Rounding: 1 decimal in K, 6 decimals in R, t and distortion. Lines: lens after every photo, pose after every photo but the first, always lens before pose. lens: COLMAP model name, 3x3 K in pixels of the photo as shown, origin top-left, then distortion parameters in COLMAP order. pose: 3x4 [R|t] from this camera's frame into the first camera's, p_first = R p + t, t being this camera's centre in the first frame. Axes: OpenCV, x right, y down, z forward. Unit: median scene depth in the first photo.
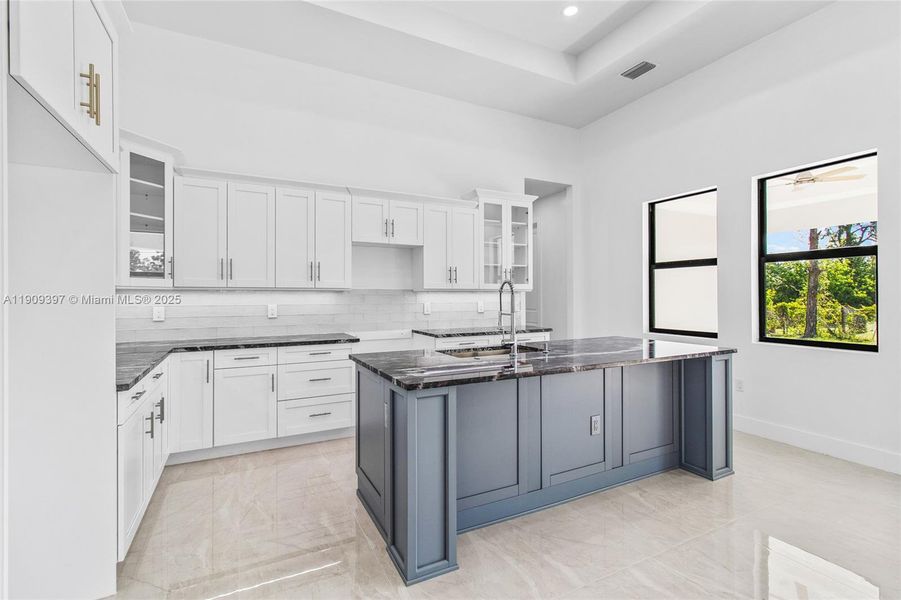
lens RADIAL K [[411.8, 0, 447.8], [0, 411.8, 298.2], [0, 0, 1]] dist [0.002651, -0.000257]
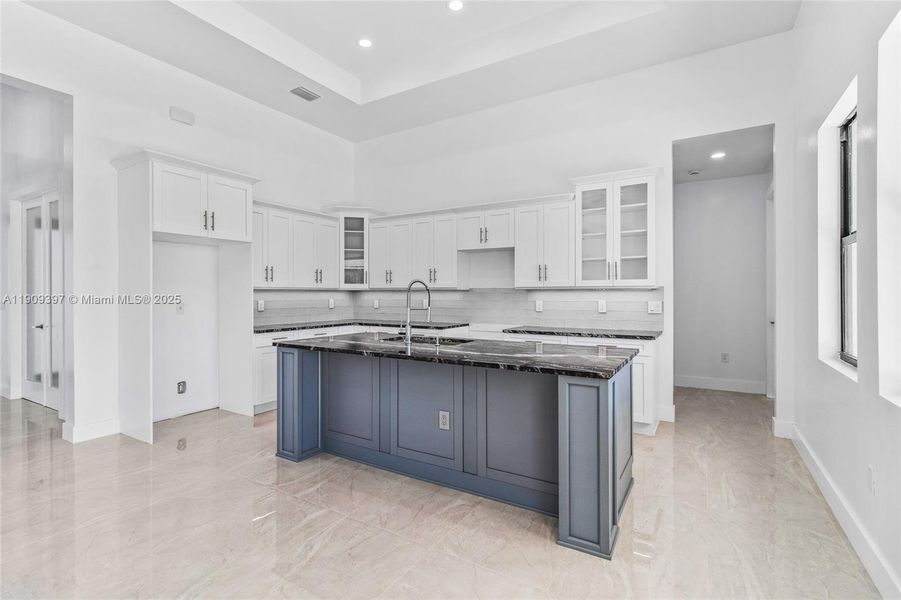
lens RADIAL K [[411.8, 0, 452.3], [0, 411.8, 297.4], [0, 0, 1]] dist [0.002651, -0.000257]
pose [[0.532108, 0.008883, -0.846630, 0.937095], [-0.005348, 0.999960, 0.007130, -0.003185], [0.846660, 0.000734, 0.532134, 0.358236]]
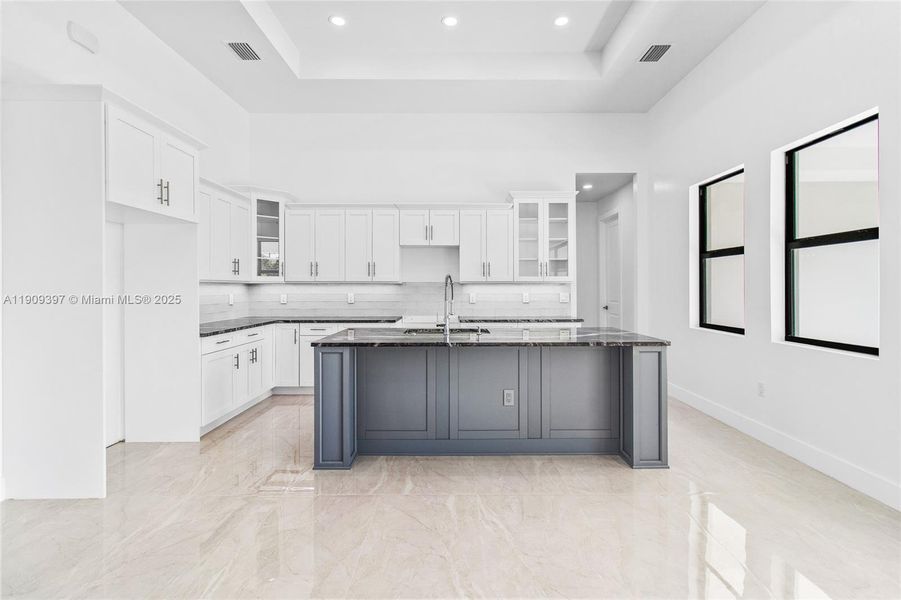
lens RADIAL K [[411.8, 0, 450.9], [0, 411.8, 290.6], [0, 0, 1]] dist [0.002651, -0.000257]
pose [[0.891588, 0.004373, -0.452826, 0.563849], [-0.003141, 0.999989, 0.003473, -0.000407], [0.452836, -0.001674, 0.891592, -0.092302]]
